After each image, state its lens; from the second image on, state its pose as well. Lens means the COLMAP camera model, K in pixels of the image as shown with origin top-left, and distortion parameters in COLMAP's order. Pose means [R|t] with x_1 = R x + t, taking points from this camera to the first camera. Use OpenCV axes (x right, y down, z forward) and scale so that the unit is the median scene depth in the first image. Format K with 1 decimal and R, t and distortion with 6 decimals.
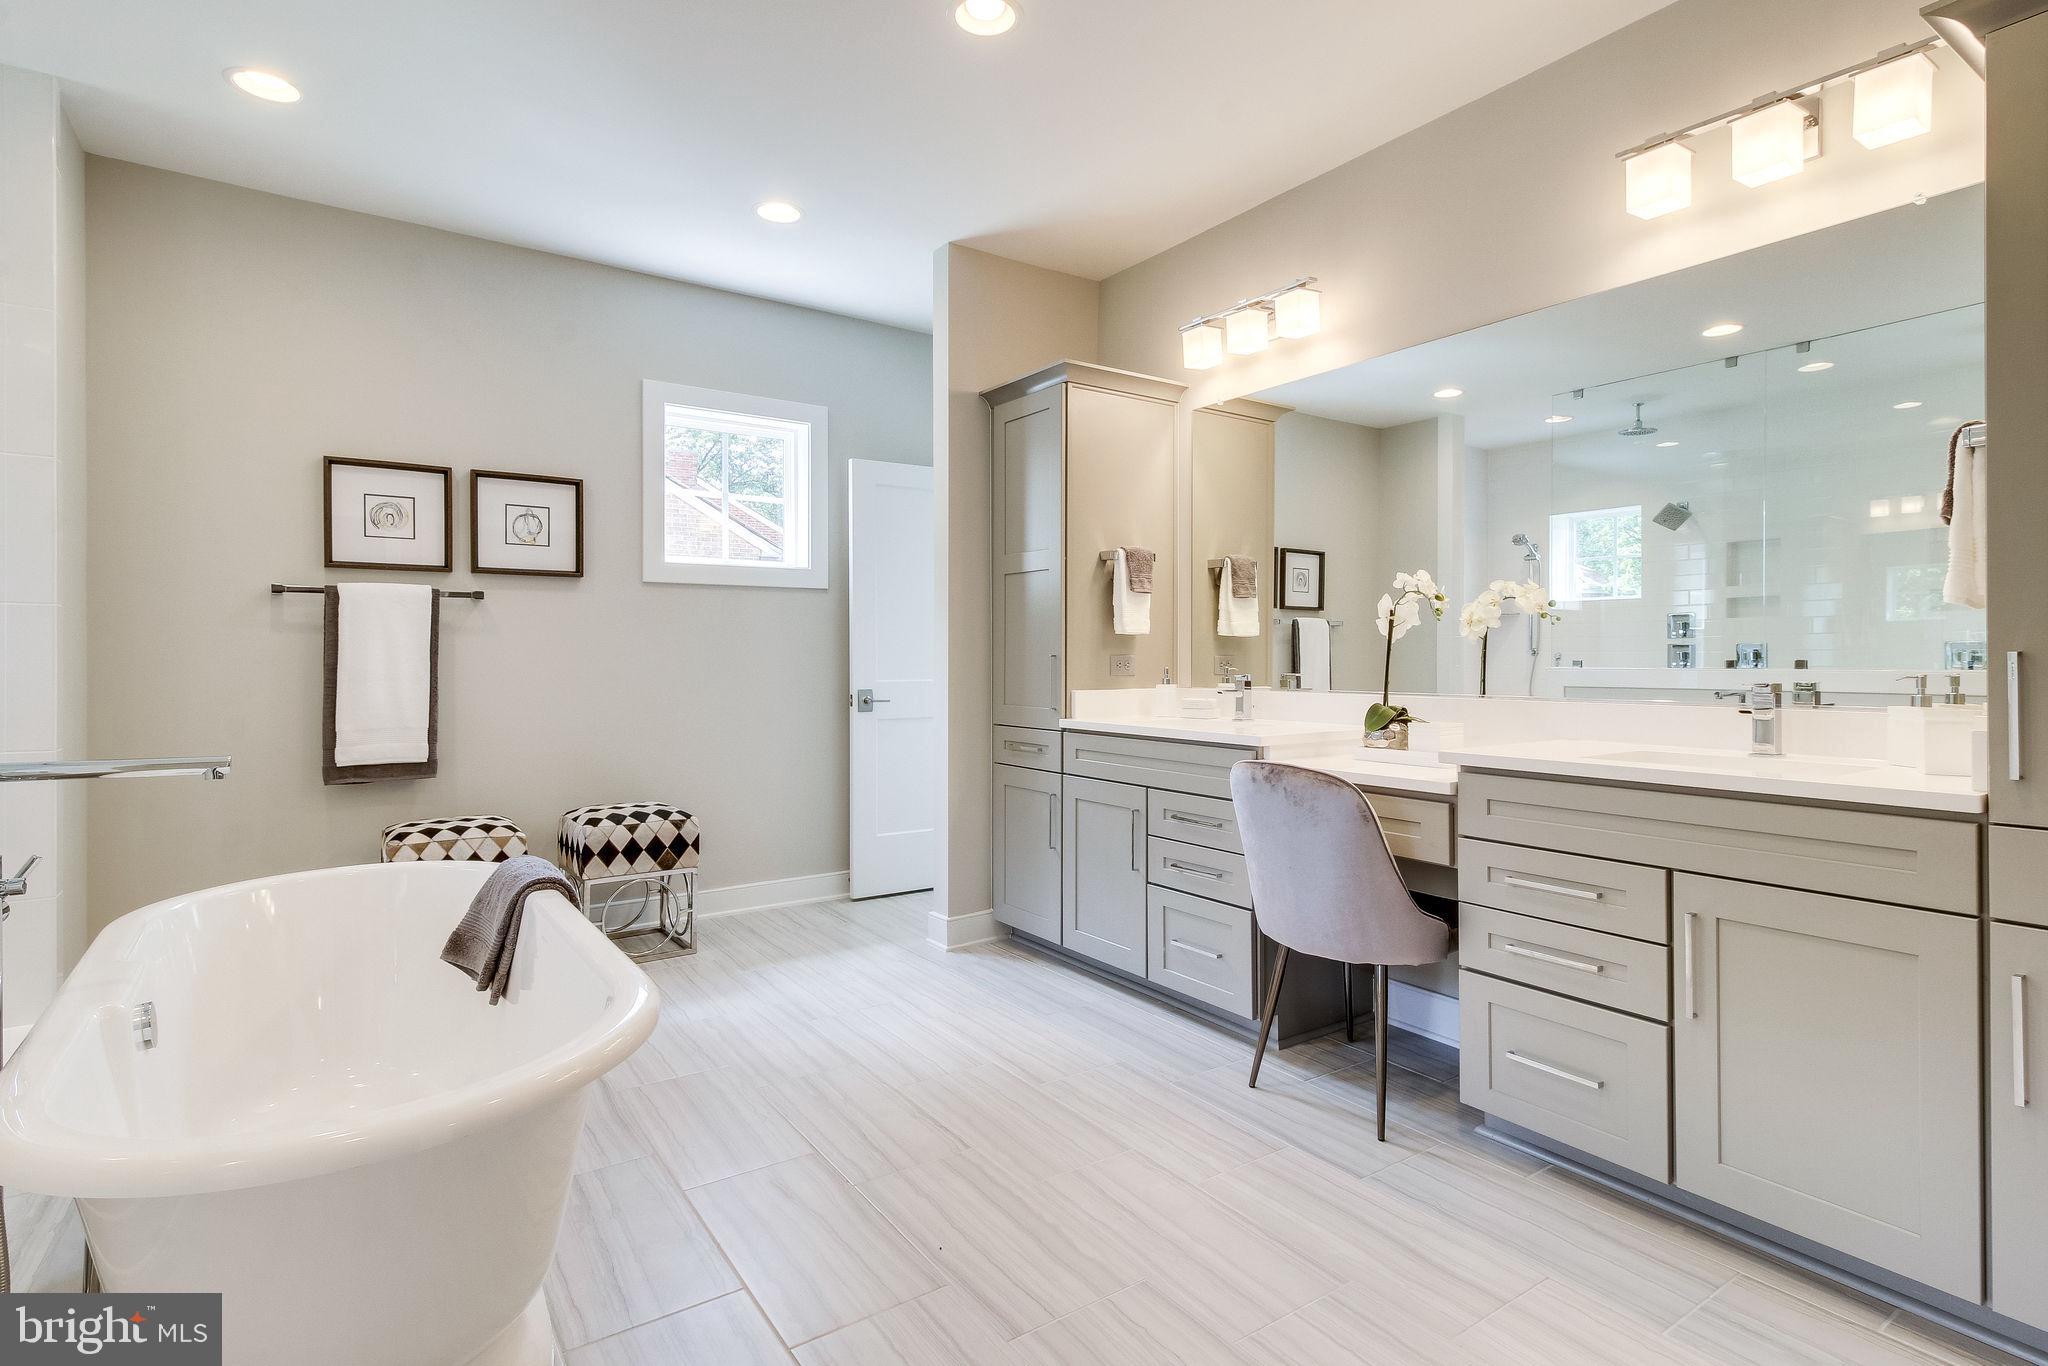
lens RADIAL K [[1015.1, 0, 1030.3], [0, 1015.1, 671.3], [0, 0, 1]] dist [-0.002433, -0.001374]
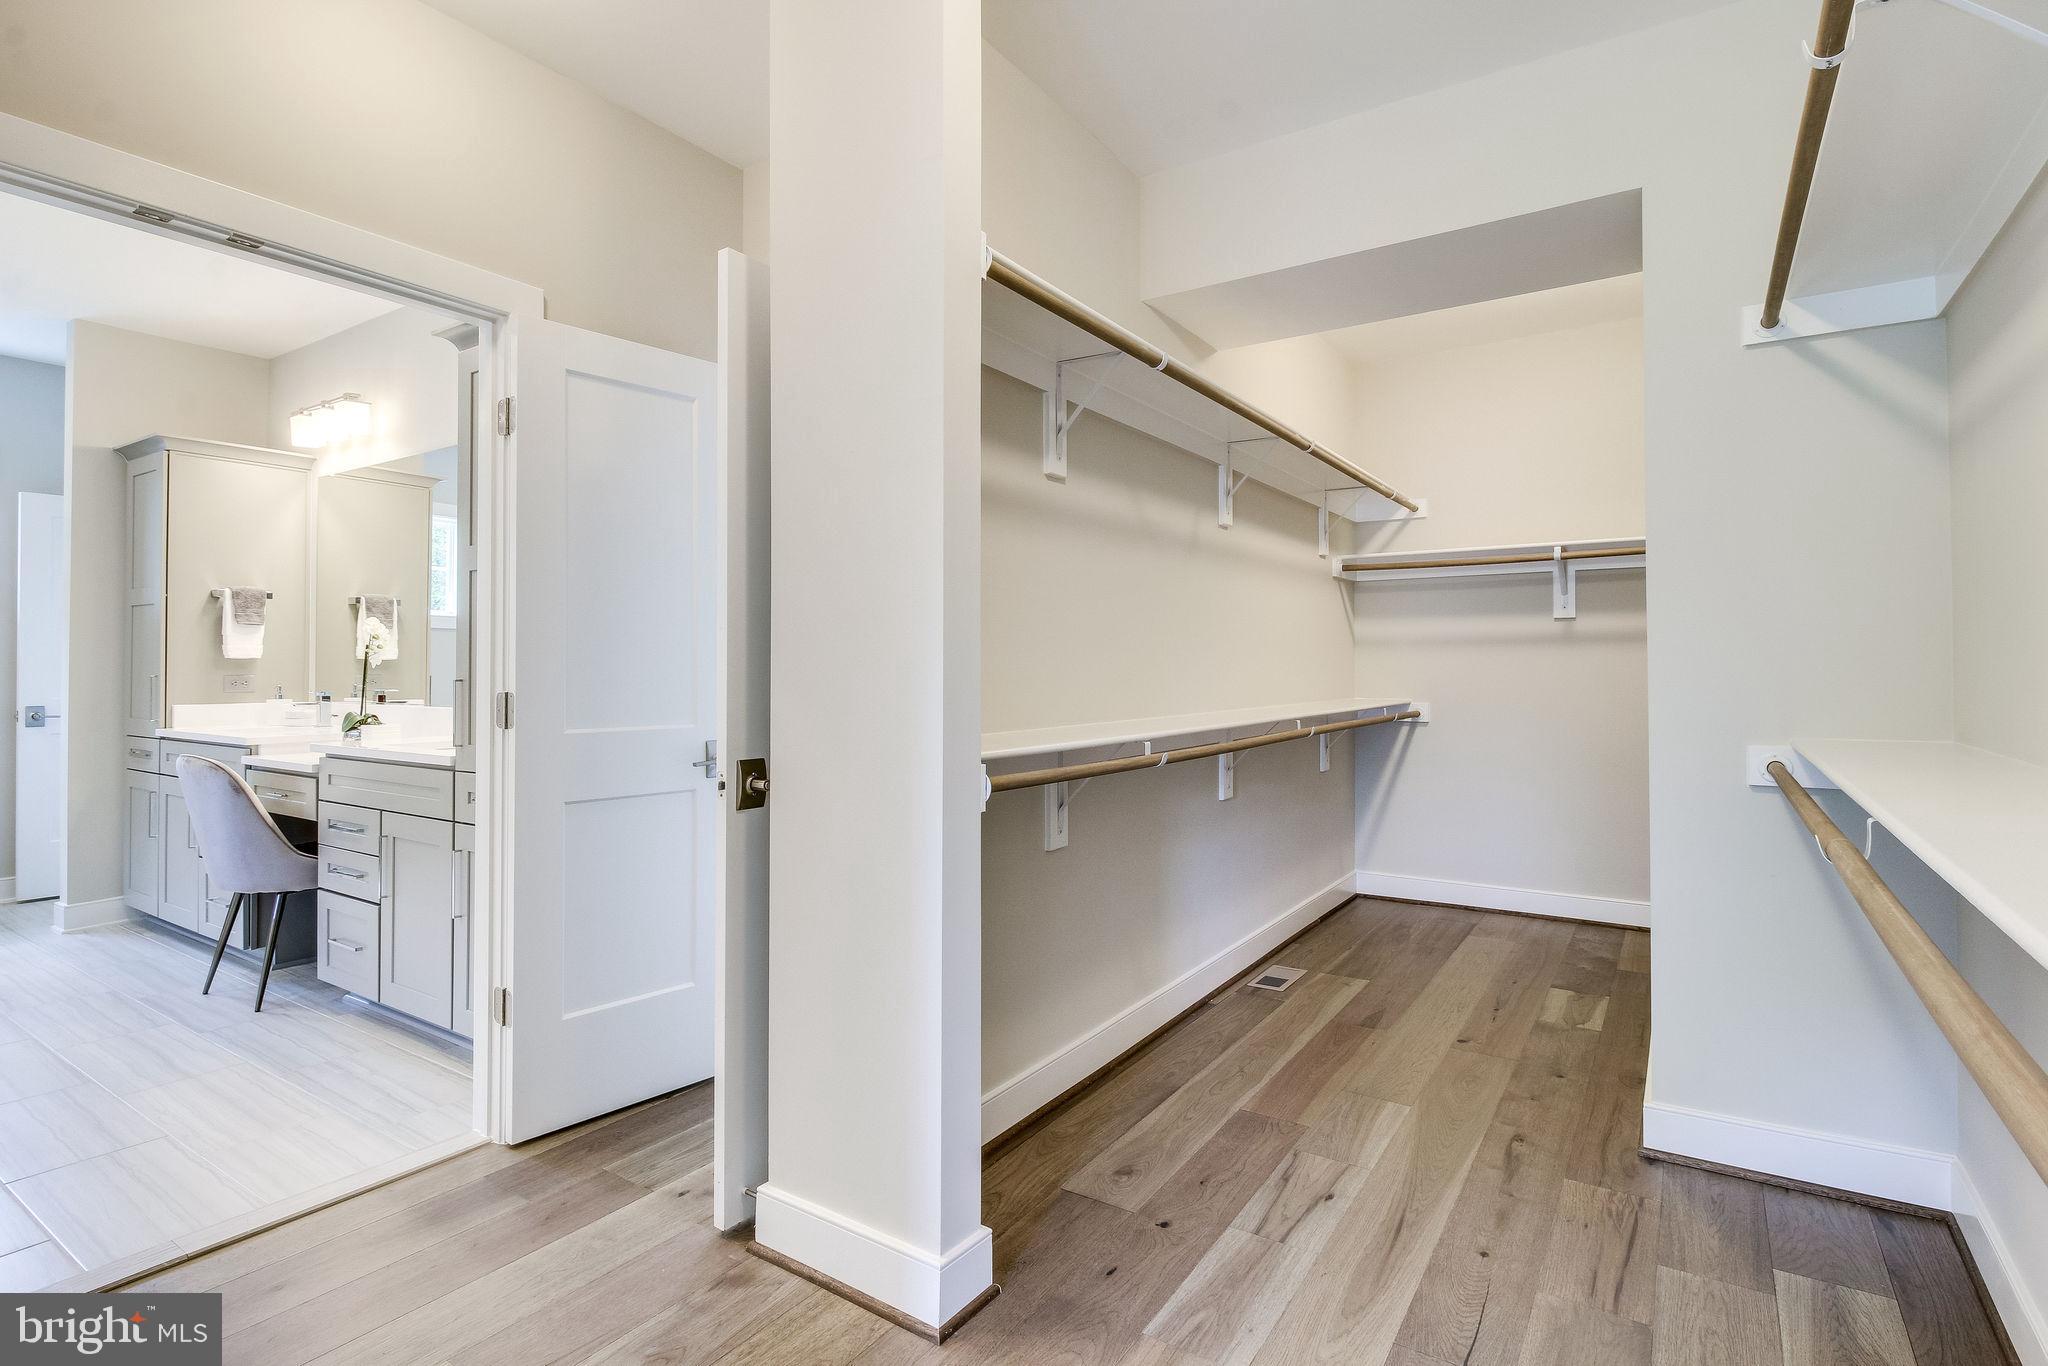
lens RADIAL K [[1015.1, 0, 1014.5], [0, 1015.1, 663.2], [0, 0, 1]] dist [-0.002433, -0.001374]
pose [[0.927537, 0.004960, 0.373698, 0.512863], [0.002597, 0.999802, -0.019716, -0.004368], [-0.373722, 0.019258, 0.927341, -0.485358]]
